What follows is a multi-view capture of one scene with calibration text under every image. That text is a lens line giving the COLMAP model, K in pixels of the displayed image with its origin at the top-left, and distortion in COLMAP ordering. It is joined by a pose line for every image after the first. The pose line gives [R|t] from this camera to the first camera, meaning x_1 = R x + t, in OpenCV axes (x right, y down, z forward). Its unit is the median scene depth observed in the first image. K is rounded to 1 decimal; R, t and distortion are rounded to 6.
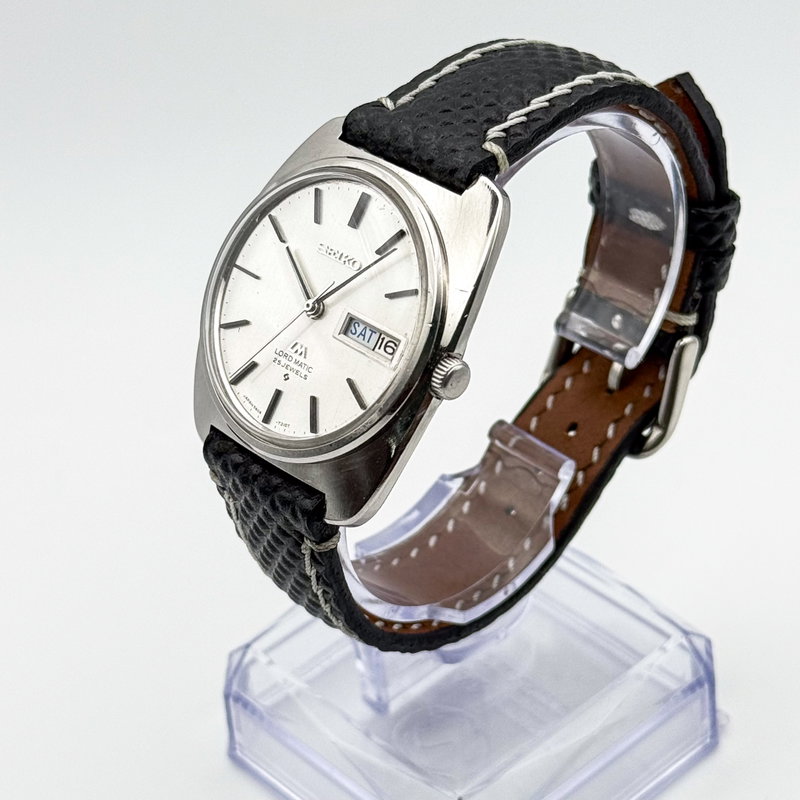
lens RADIAL K [[2262.5, 0, 400.0], [0, 2262.5, 400.0], [0, 0, 1]] dist [0.163891, 0.622274]
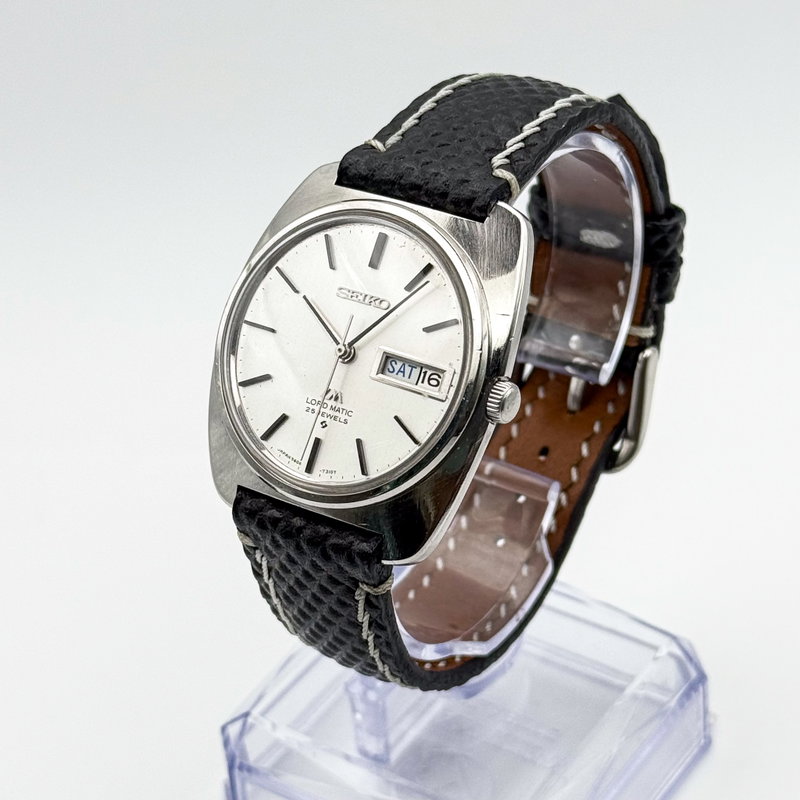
lens RADIAL K [[2262.5, 0, 400.0], [0, 2262.5, 400.0], [0, 0, 1]] dist [0.163891, 0.622274]
pose [[0.975242, -0.119520, 0.186059, -0.195352], [0.127278, 0.991405, -0.030281, 0.013203], [-0.180840, 0.053213, 0.982072, 0.015609]]
